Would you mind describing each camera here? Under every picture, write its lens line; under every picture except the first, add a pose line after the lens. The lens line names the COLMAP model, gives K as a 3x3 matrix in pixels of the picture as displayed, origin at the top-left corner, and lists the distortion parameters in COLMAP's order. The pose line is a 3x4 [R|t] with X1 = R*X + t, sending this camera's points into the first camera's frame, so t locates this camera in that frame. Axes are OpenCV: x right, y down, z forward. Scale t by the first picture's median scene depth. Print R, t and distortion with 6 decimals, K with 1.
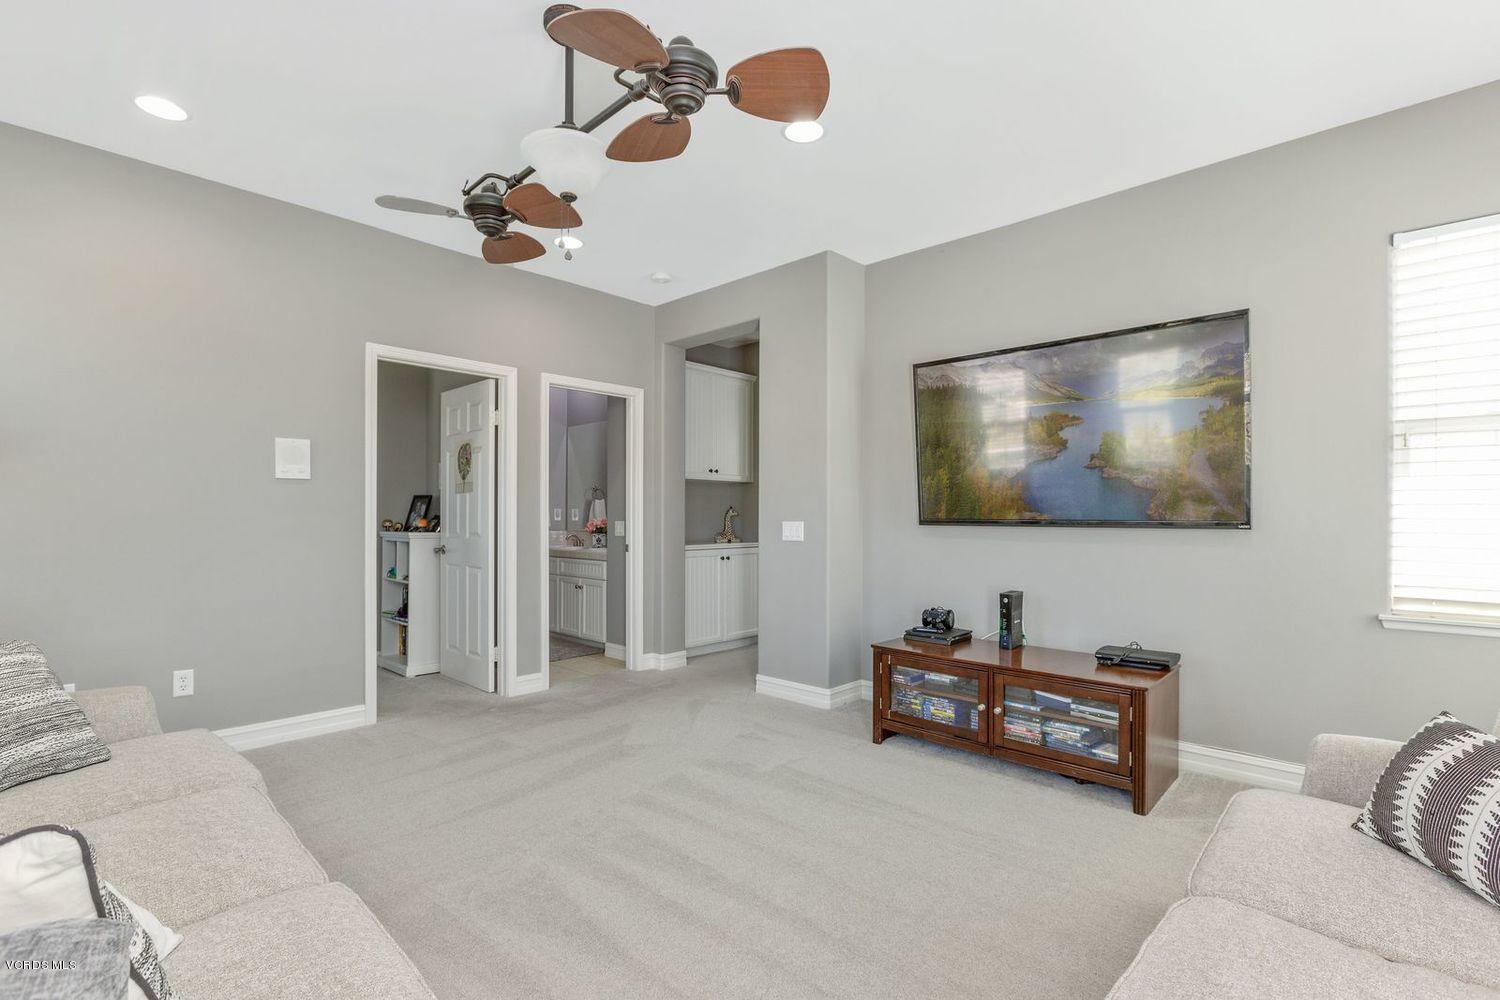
lens RADIAL K [[693.9, 0, 747.9], [0, 693.9, 505.5], [0, 0, 1]] dist [-0.004397, -0.000429]
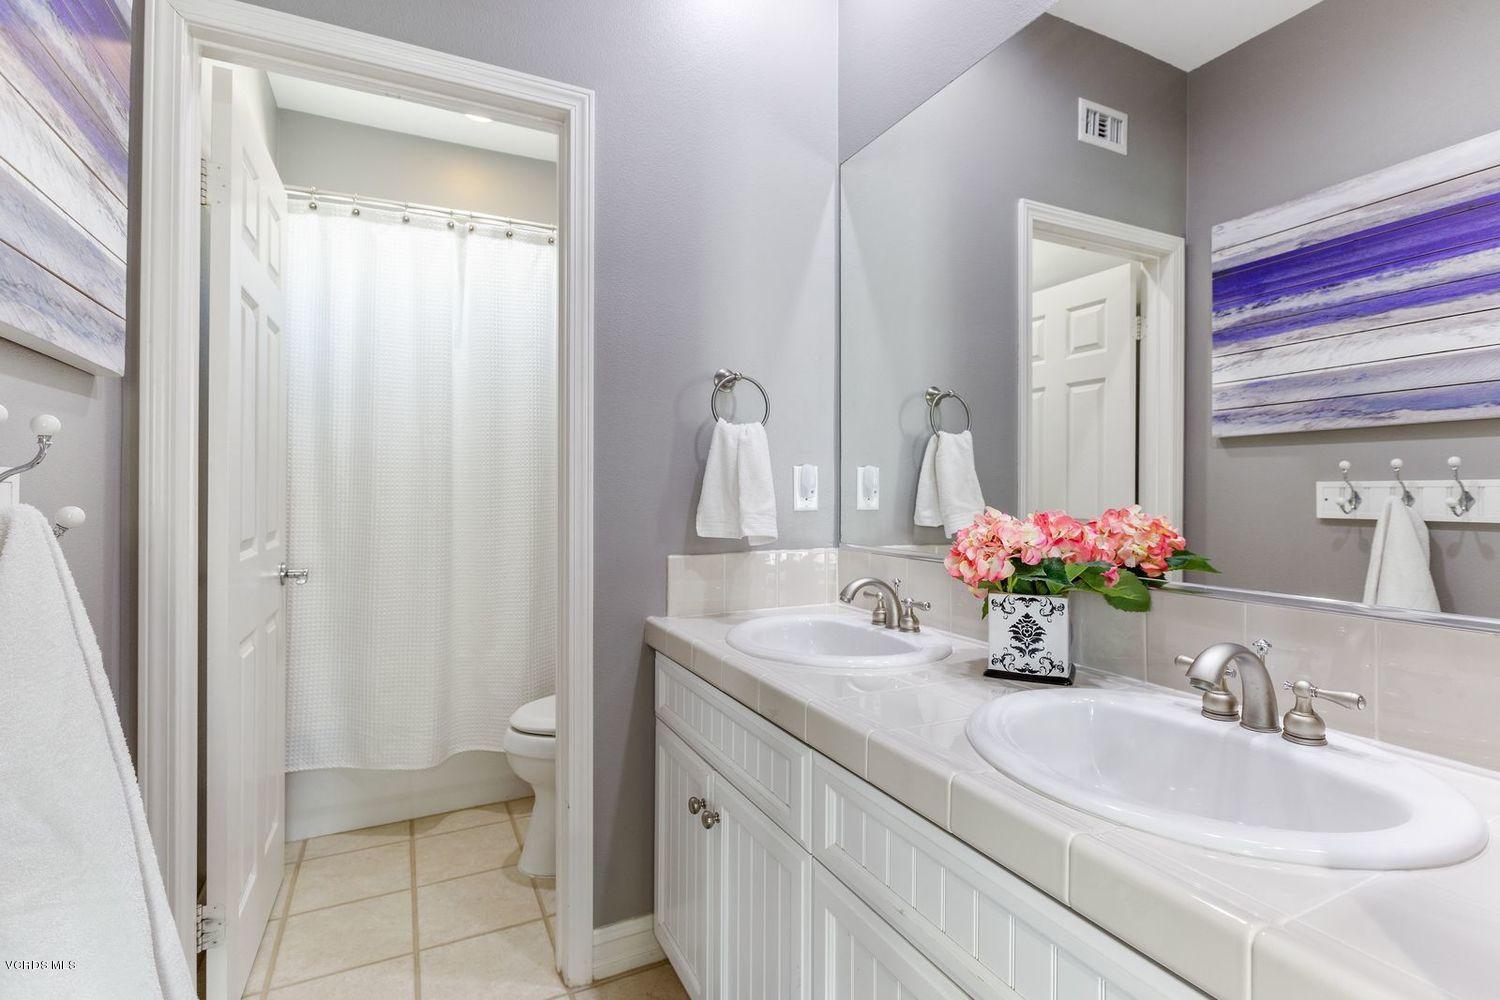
lens RADIAL K [[693.9, 0, 748.8], [0, 693.9, 492.3], [0, 0, 1]] dist [-0.004397, -0.000429]
pose [[0.934973, -0.003058, -0.354706, -0.195697], [0.009132, 0.999839, 0.015449, 0.010210], [0.354602, -0.017684, 0.934850, 0.726079]]
